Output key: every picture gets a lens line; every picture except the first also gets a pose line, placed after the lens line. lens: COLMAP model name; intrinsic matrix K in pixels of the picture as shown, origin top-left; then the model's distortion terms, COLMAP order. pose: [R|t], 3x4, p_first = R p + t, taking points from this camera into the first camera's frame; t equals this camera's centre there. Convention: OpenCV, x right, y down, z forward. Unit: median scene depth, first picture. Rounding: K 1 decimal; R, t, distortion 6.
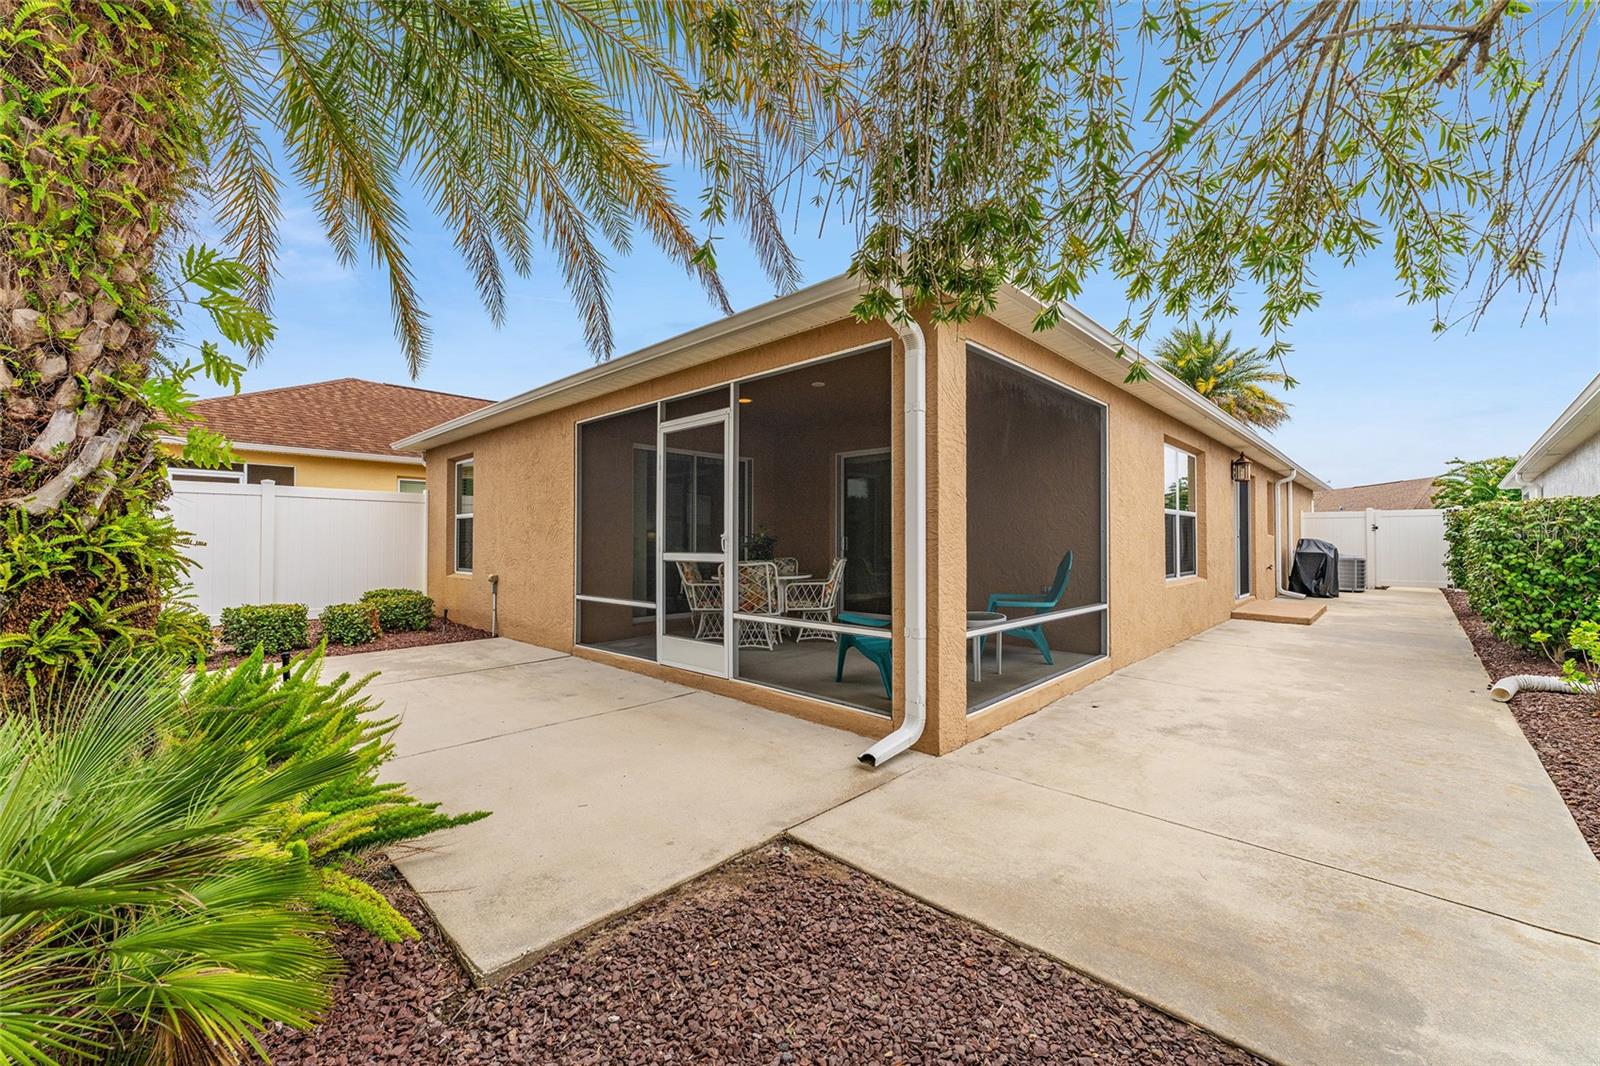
lens RADIAL K [[642.4, 0, 797.5], [0, 642.4, 531.7], [0, 0, 1]] dist [-0.000860, -0.000197]
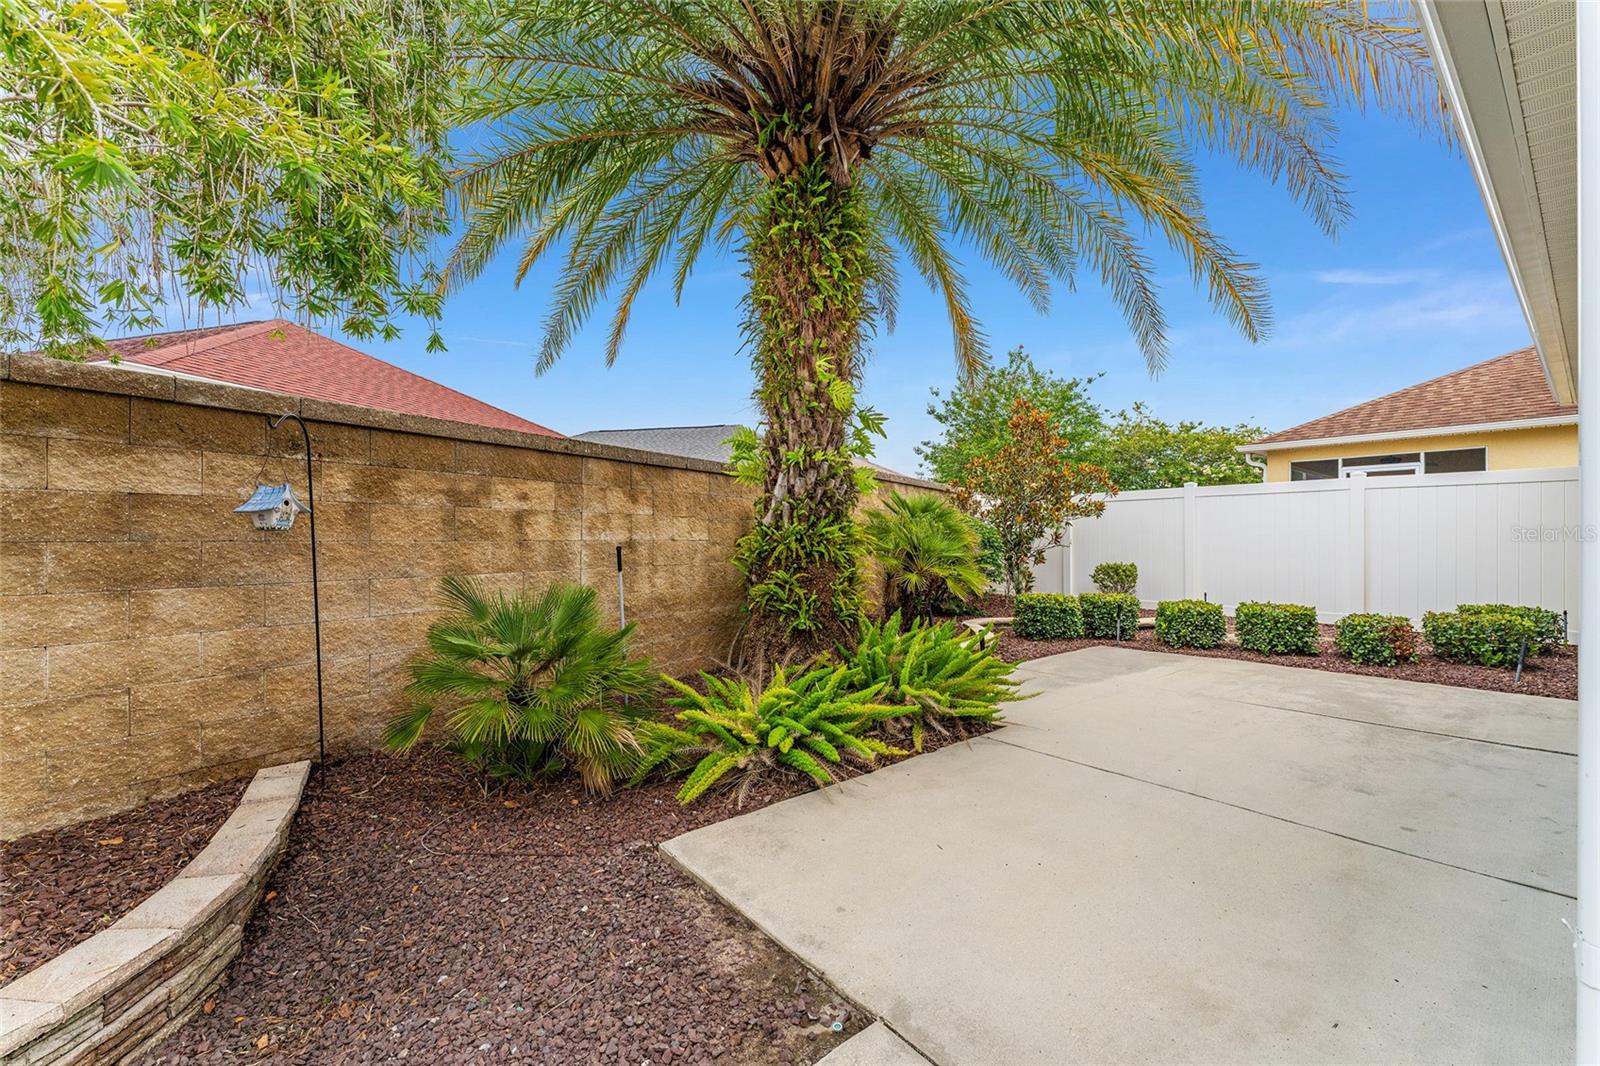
lens RADIAL K [[642.4, 0, 797.5], [0, 642.4, 531.7], [0, 0, 1]] dist [-0.000860, -0.000197]
pose [[-0.132880, -0.010517, -0.991076, 0.602000], [0.014405, 0.999818, -0.012542, 0.015827], [0.991027, -0.015943, -0.132704, 1.030635]]
